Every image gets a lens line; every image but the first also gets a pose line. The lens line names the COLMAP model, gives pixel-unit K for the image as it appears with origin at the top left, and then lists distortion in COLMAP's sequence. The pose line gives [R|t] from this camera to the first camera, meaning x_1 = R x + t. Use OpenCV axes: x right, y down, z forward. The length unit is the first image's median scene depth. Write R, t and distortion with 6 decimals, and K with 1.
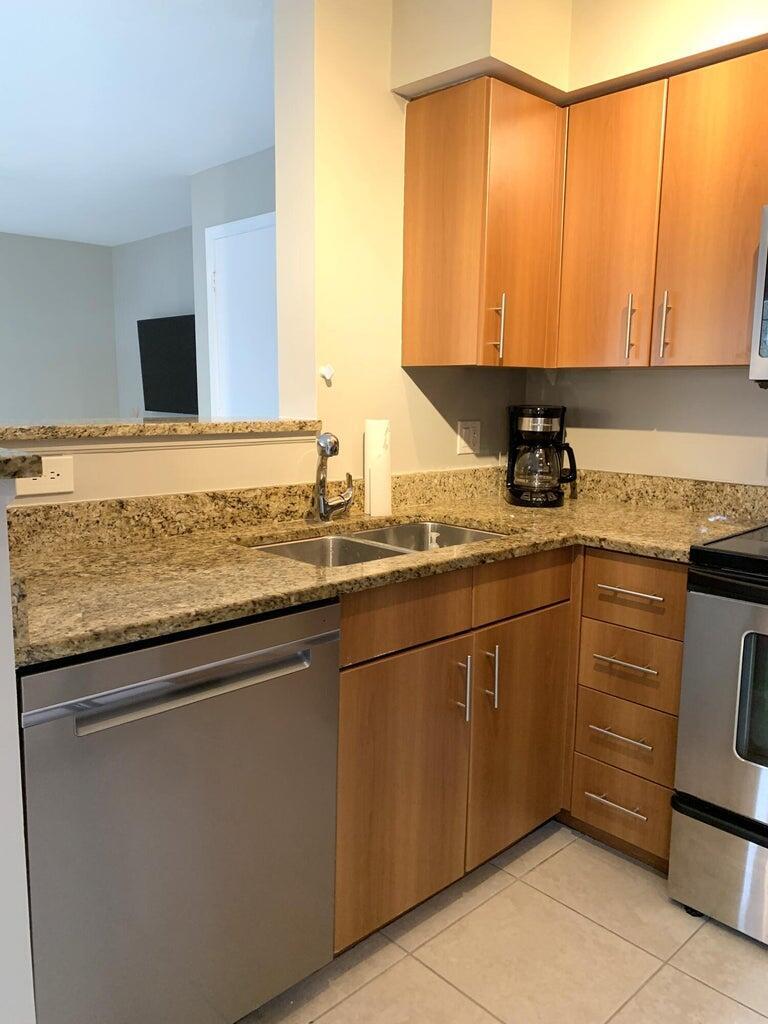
lens RADIAL K [[796.8, 0, 384.9], [0, 796.8, 511.7], [0, 0, 1]] dist [0.010306, -0.000901]
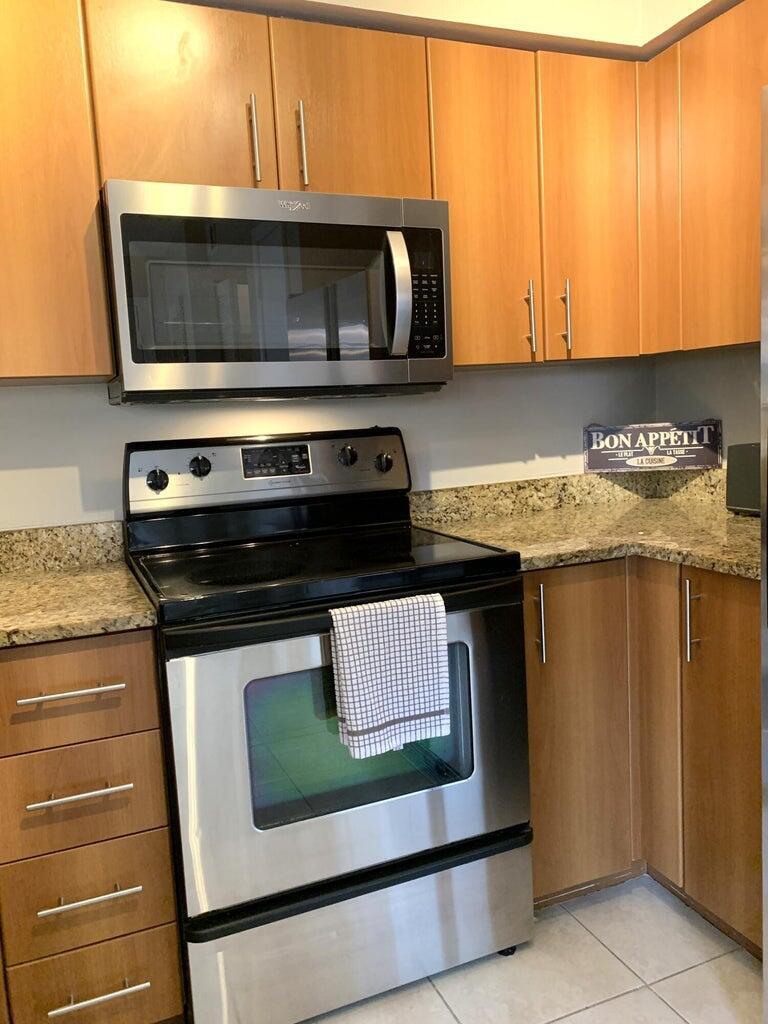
lens RADIAL K [[796.8, 0, 383.5], [0, 796.8, 516.8], [0, 0, 1]] dist [0.010306, -0.000901]
pose [[0.351776, -0.147730, 0.924354, -0.214037], [0.197475, 0.976957, 0.080985, -0.051350], [-0.915018, 0.154048, 0.372843, 0.461001]]
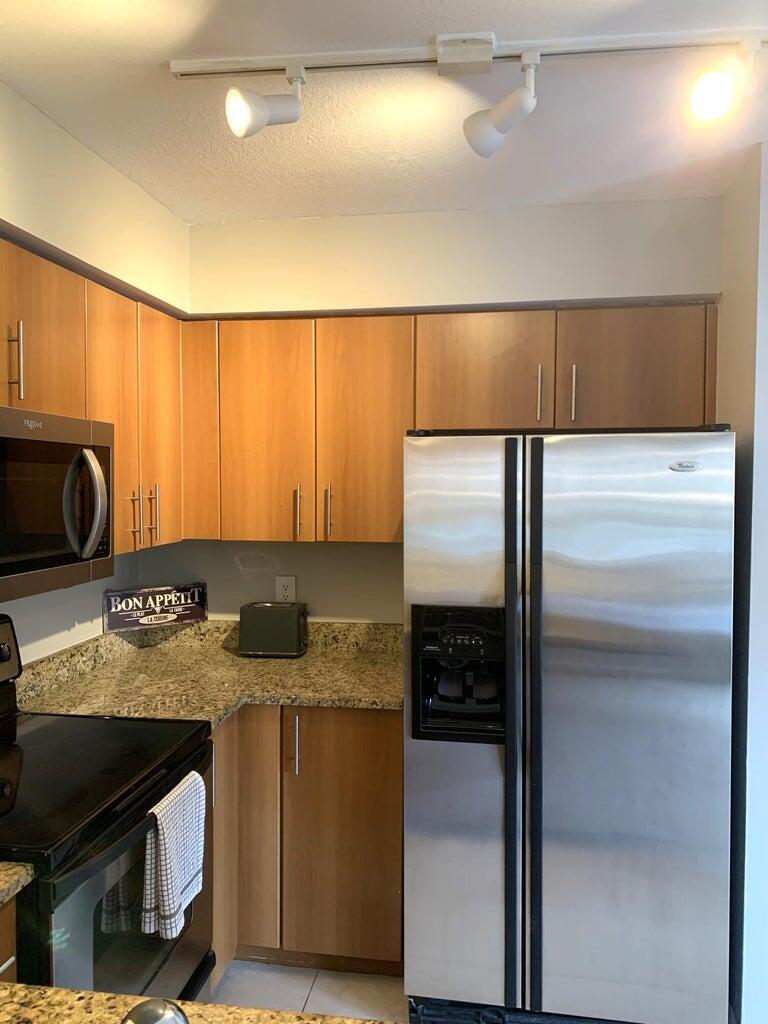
lens RADIAL K [[796.8, 0, 380.4], [0, 796.8, 511.1], [0, 0, 1]] dist [0.010306, -0.000901]
pose [[-0.614152, -0.040121, 0.788167, -0.322185], [0.113503, 0.983833, 0.138525, -0.269203], [-0.780983, 0.174535, -0.599669, 0.965568]]
